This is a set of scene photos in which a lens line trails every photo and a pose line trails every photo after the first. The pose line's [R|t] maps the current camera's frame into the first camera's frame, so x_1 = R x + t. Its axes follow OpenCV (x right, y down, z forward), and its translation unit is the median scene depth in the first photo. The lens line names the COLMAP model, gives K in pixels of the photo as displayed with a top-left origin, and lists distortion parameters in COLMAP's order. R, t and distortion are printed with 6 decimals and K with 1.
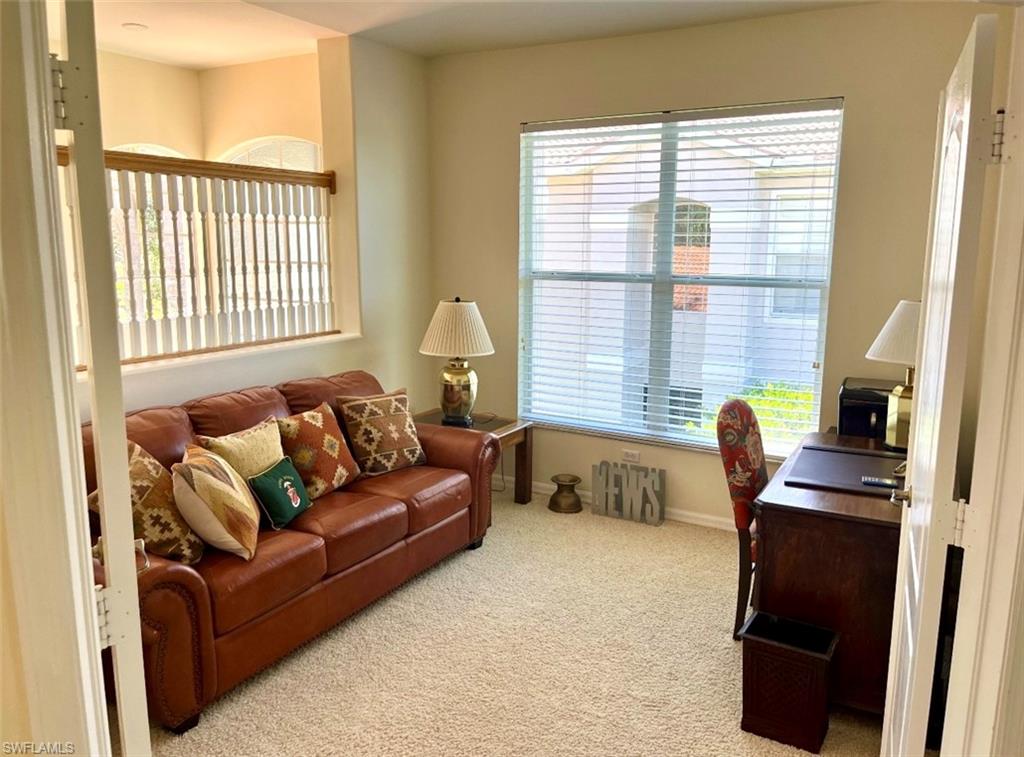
lens RADIAL K [[773.5, 0, 514.5], [0, 773.5, 373.6], [0, 0, 1]] dist [0.027082, -0.032254]
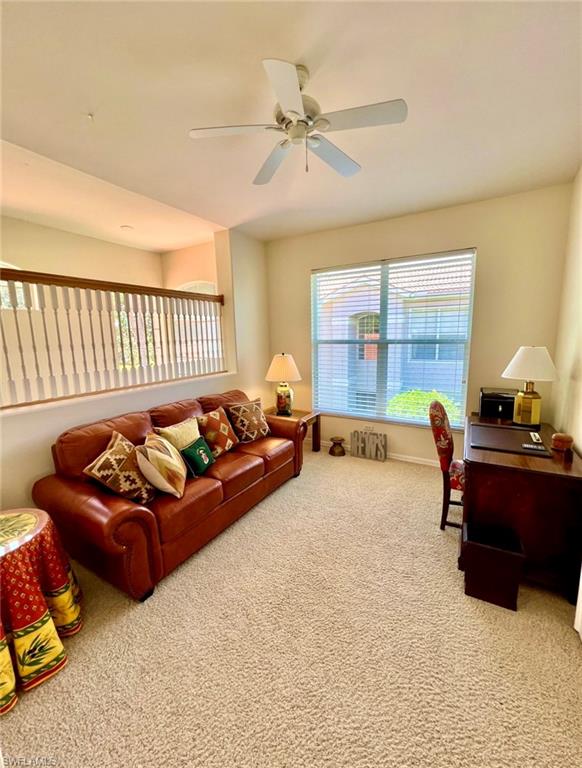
lens RADIAL K [[309.7, 0, 289.7], [0, 309.7, 382.5], [0, 0, 1]] dist [-0.008342, -0.001399]
pose [[0.999418, -0.025307, -0.022855, -0.047365], [0.024912, 0.999538, -0.017419, -0.006324], [0.023285, 0.016839, 0.999587, 0.208828]]
